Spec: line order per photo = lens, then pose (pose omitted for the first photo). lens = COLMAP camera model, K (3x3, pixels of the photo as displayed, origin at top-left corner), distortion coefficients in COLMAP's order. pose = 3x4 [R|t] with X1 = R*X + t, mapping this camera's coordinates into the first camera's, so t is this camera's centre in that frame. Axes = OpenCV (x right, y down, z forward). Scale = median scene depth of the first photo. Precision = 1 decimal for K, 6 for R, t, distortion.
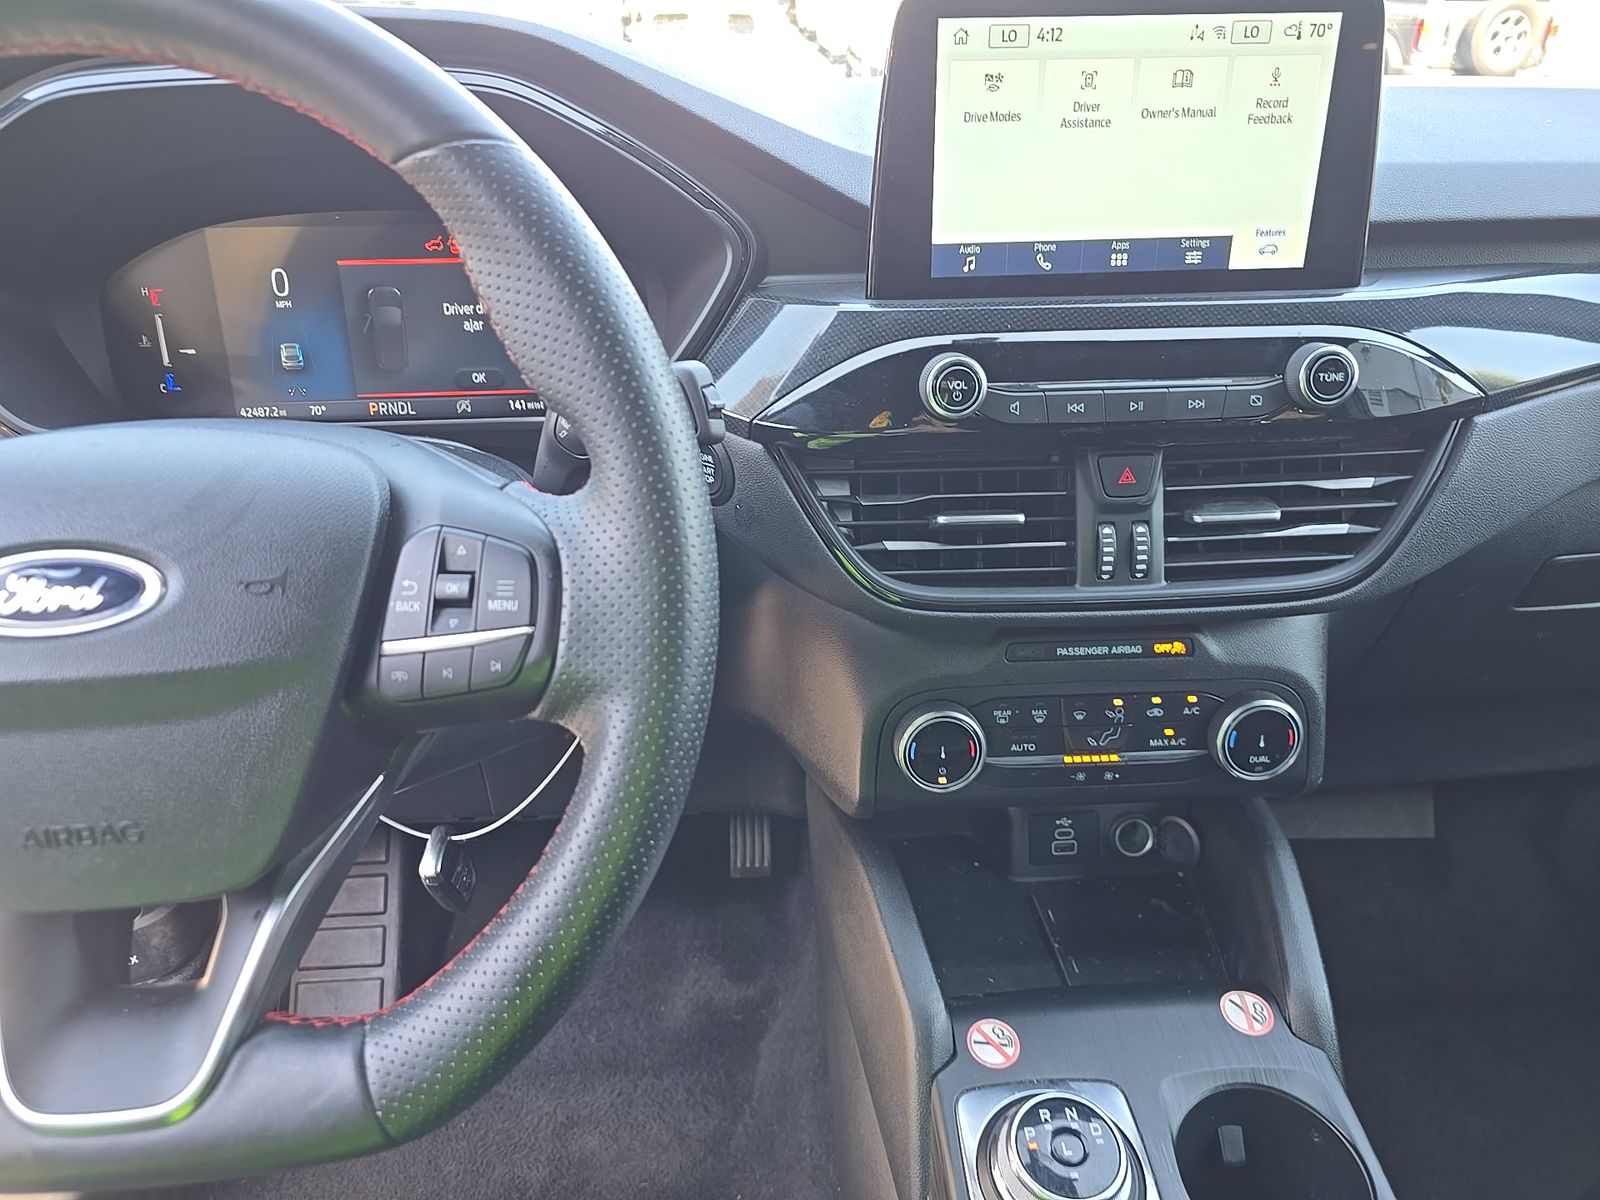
lens RADIAL K [[1051.9, 0, 801.5], [0, 1051.9, 595.3], [0, 0, 1]] dist [0.048128, -0.076648]
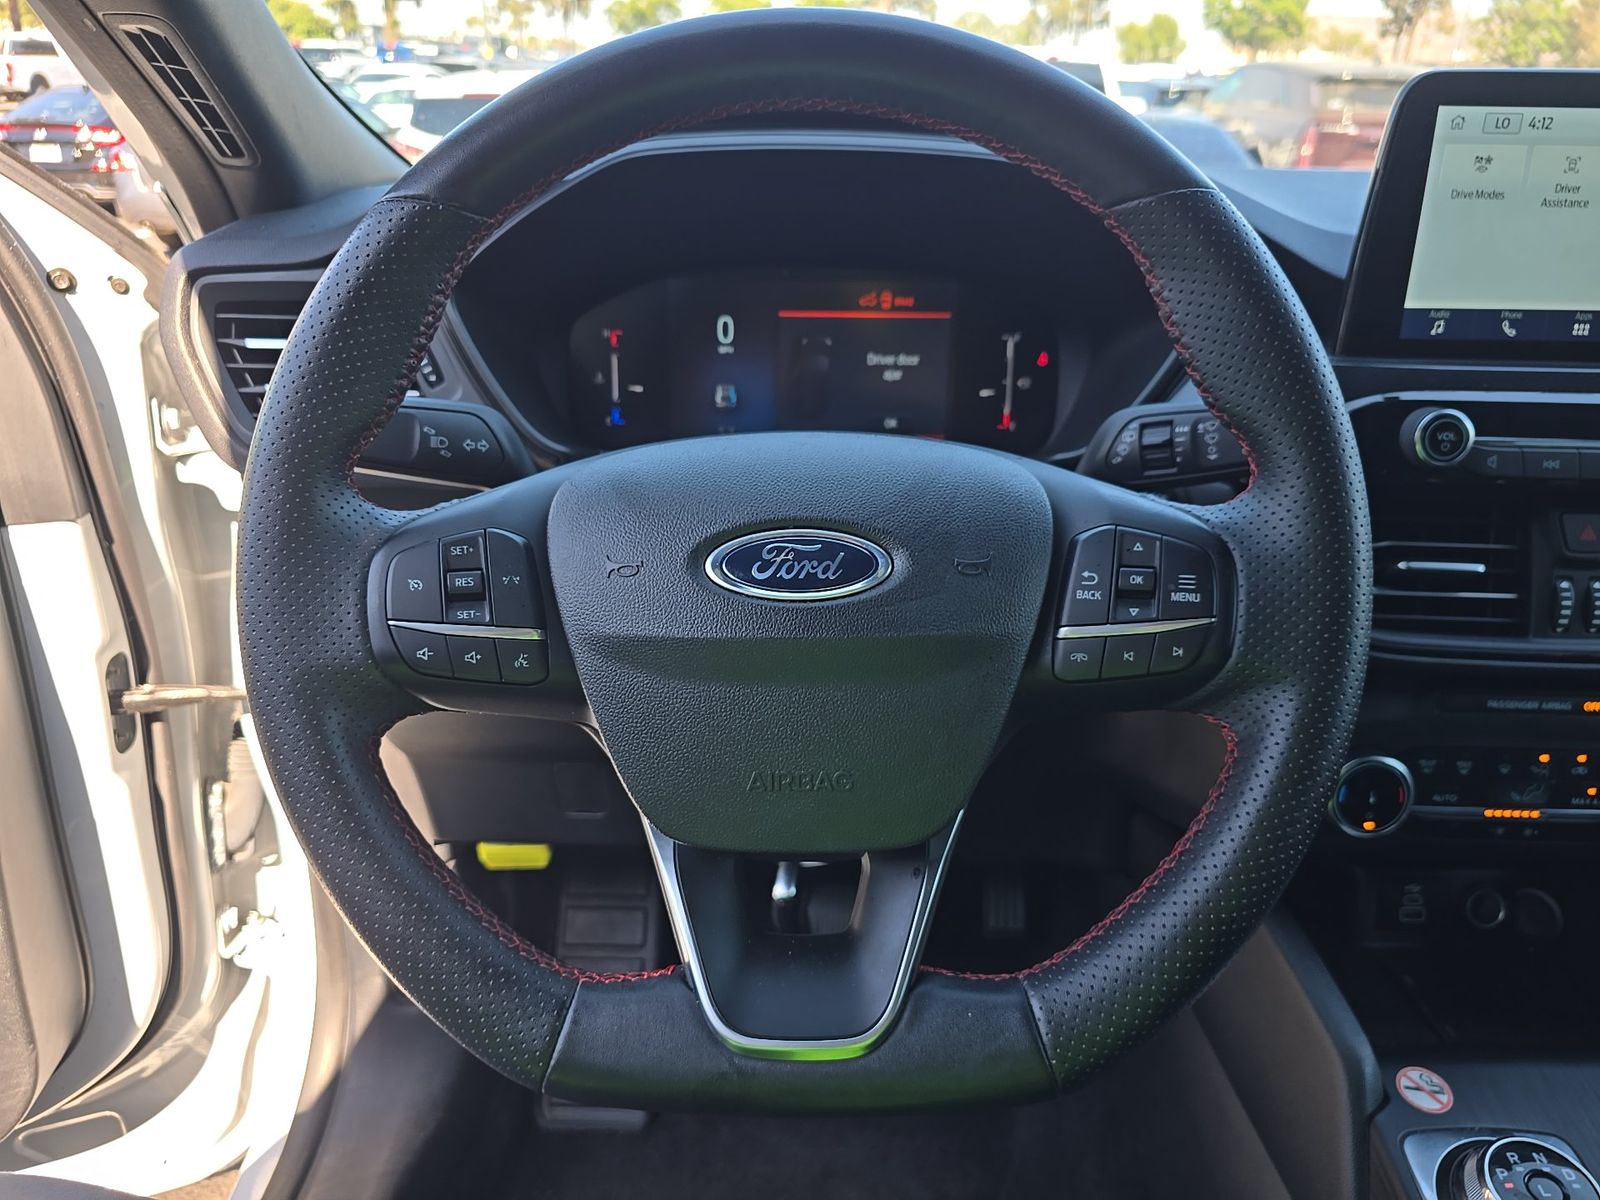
lens RADIAL K [[1062.1, 0, 800.0], [0, 1062.1, 600.0], [0, 0, 1]] dist [0.009044, -0.022342]
pose [[0.995997, 0.051229, -0.073251, -0.374770], [-0.056848, 0.995424, -0.076804, 0.074949], [0.068982, 0.080661, 0.994352, -0.080496]]
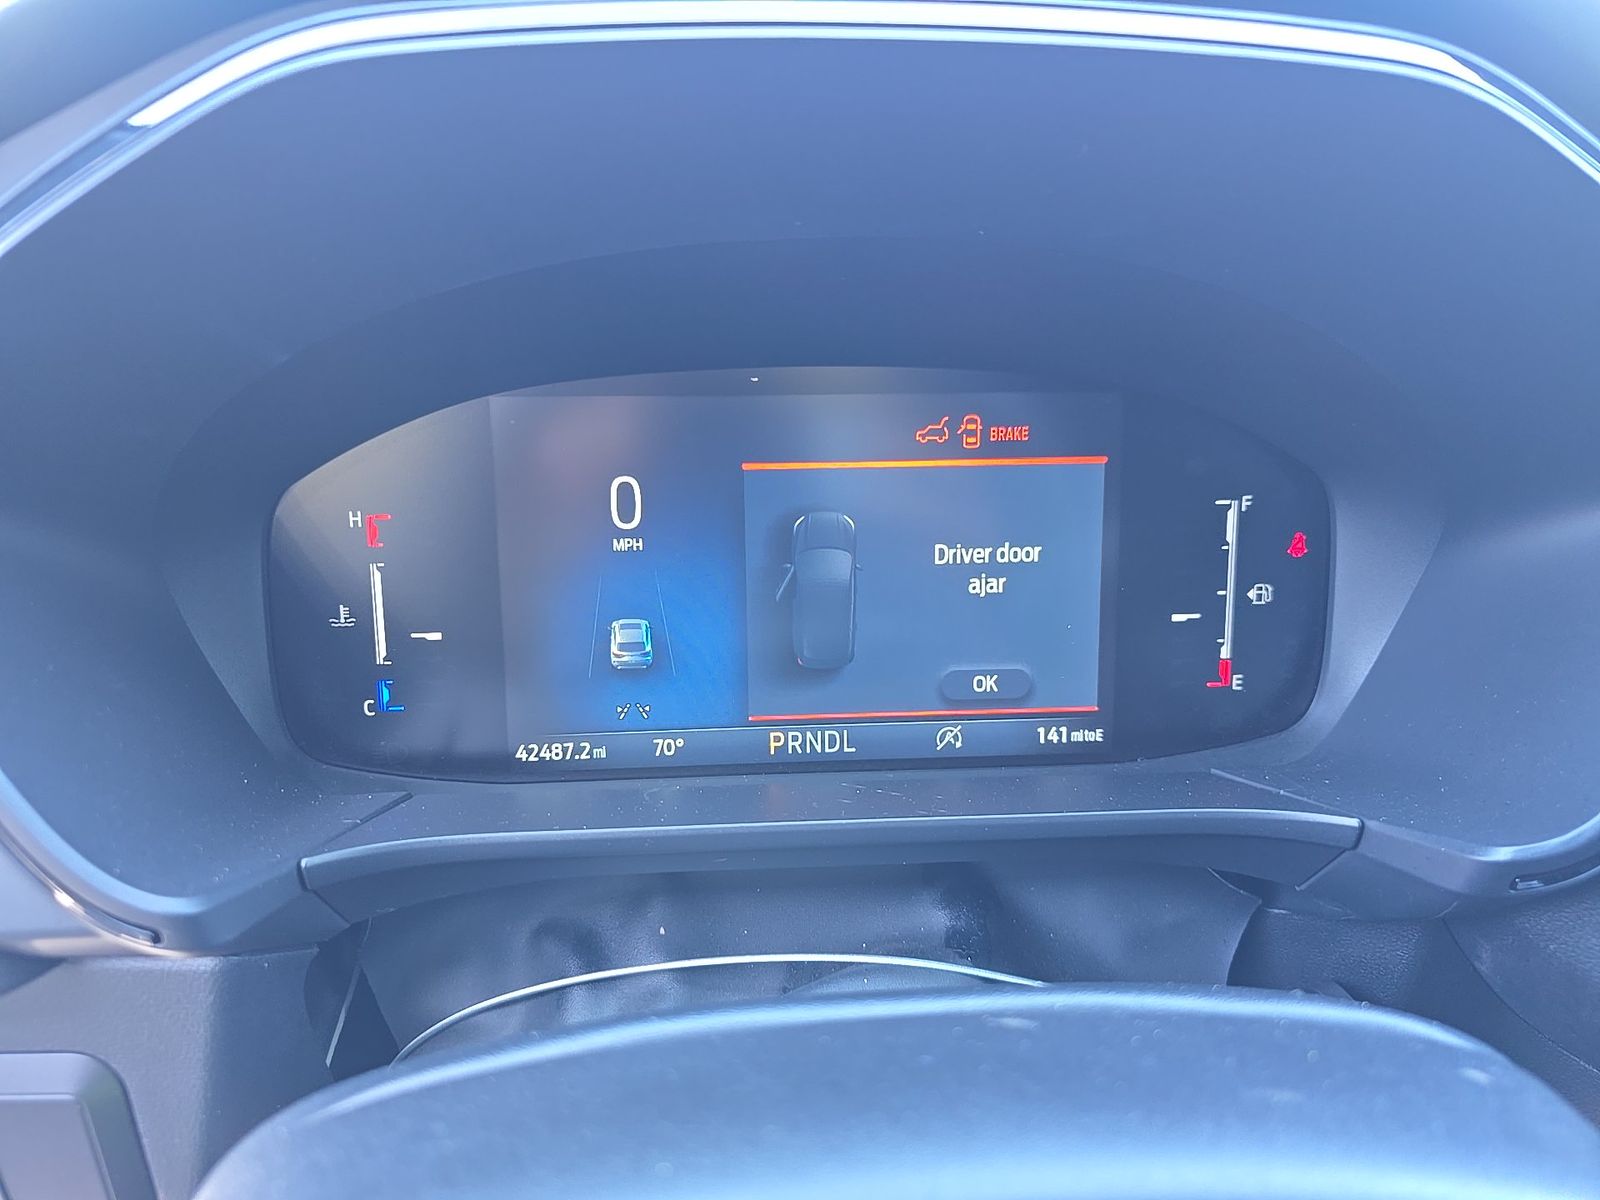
lens RADIAL K [[1051.9, 0, 801.5], [0, 1051.9, 595.3], [0, 0, 1]] dist [0.048128, -0.076648]
pose [[0.999769, 0.008596, 0.019710, -0.489814], [-0.005588, 0.988993, -0.147858, -0.208869], [-0.020764, 0.147714, 0.988812, 0.598682]]
